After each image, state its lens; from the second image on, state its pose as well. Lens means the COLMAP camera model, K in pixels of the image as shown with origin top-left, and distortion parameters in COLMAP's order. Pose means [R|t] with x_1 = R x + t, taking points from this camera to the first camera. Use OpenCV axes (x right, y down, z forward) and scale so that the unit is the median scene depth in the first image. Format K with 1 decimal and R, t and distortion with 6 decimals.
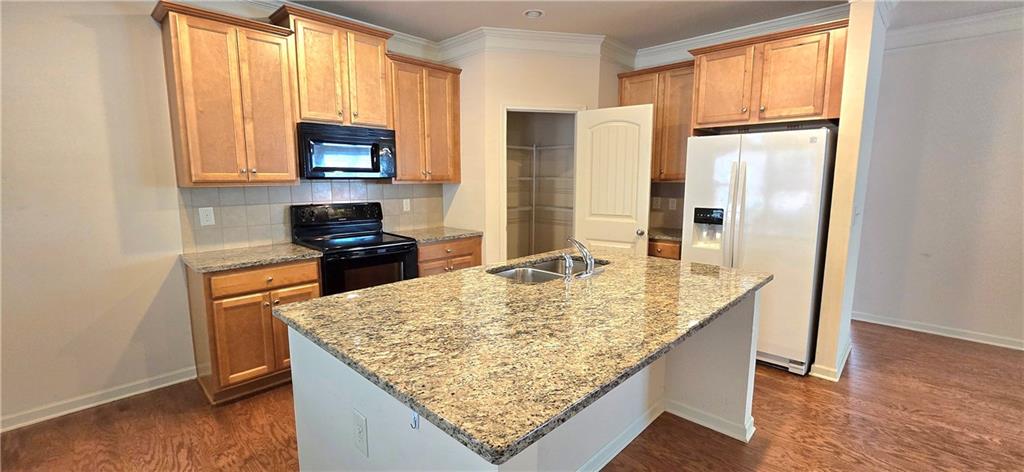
lens RADIAL K [[418.8, 0, 510.4], [0, 418.8, 232.0], [0, 0, 1]] dist [-0.002396, -0.000366]
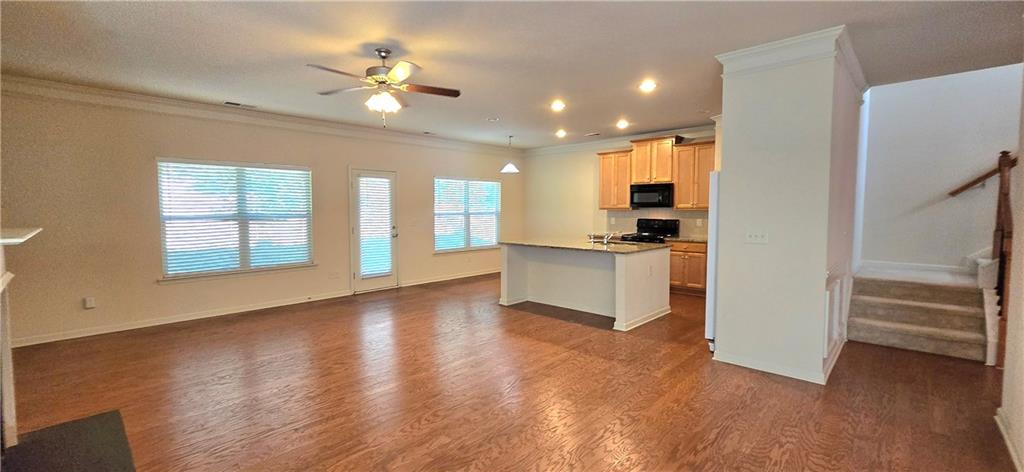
lens RADIAL K [[418.8, 0, 510.4], [0, 418.8, 232.0], [0, 0, 1]] dist [-0.002396, -0.000366]
pose [[0.005519, 0.054714, -0.998487, 1.818350], [-0.130979, 0.989939, 0.053522, -0.021297], [0.991370, 0.130485, 0.012630, 0.261258]]
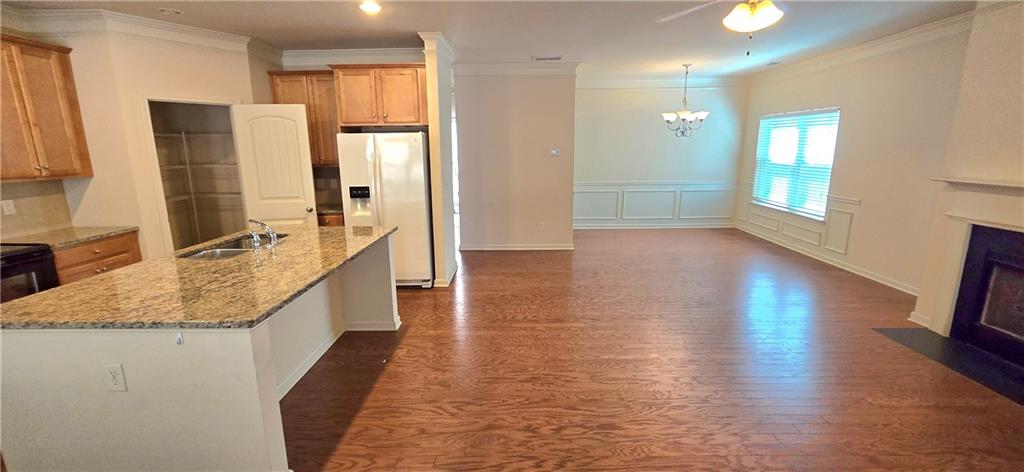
lens RADIAL K [[418.8, 0, 510.4], [0, 418.8, 232.0], [0, 0, 1]] dist [-0.002396, -0.000366]
pose [[0.730655, -0.144719, 0.667233, -0.099648], [0.100878, 0.989434, 0.104137, -0.002258], [-0.675254, -0.008779, 0.737533, -0.343640]]
